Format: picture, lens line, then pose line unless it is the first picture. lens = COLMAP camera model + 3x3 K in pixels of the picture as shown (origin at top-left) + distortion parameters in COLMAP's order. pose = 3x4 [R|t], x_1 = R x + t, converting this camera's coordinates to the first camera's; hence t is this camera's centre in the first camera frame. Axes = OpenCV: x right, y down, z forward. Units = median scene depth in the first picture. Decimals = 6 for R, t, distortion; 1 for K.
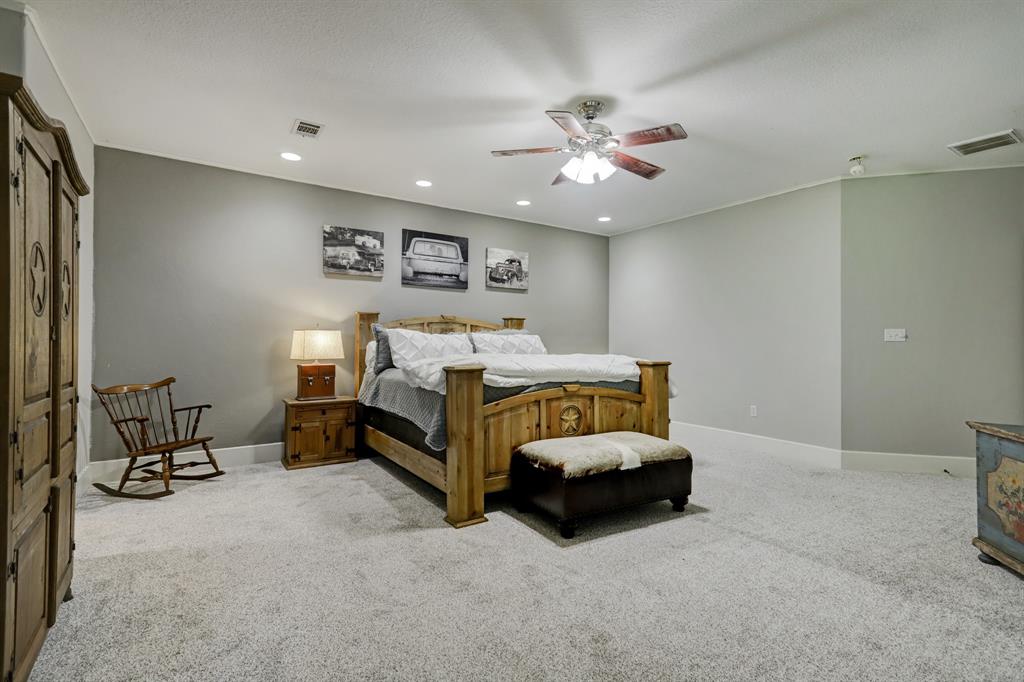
lens RADIAL K [[484.5, 0, 515.2], [0, 484.5, 347.7], [0, 0, 1]] dist [0.015736, 0.000475]
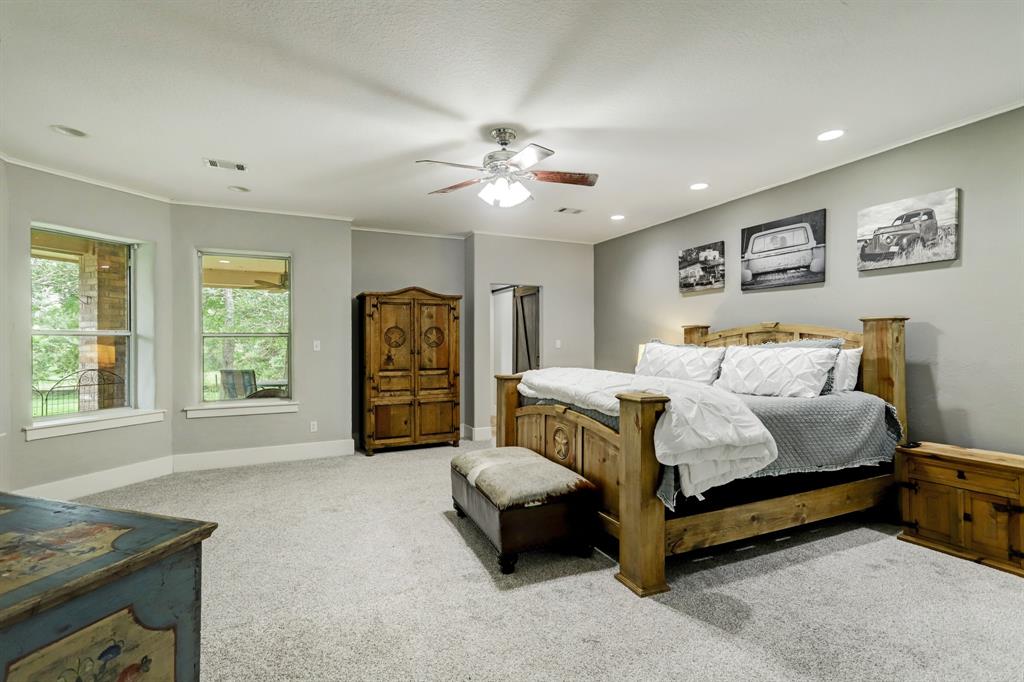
lens RADIAL K [[484.5, 0, 515.2], [0, 484.5, 347.7], [0, 0, 1]] dist [0.015736, 0.000475]
pose [[-0.147918, 0.005704, -0.988983, 0.721253], [-0.009335, 0.999931, 0.007163, -0.028119], [0.988956, 0.010292, -0.147855, 0.717985]]
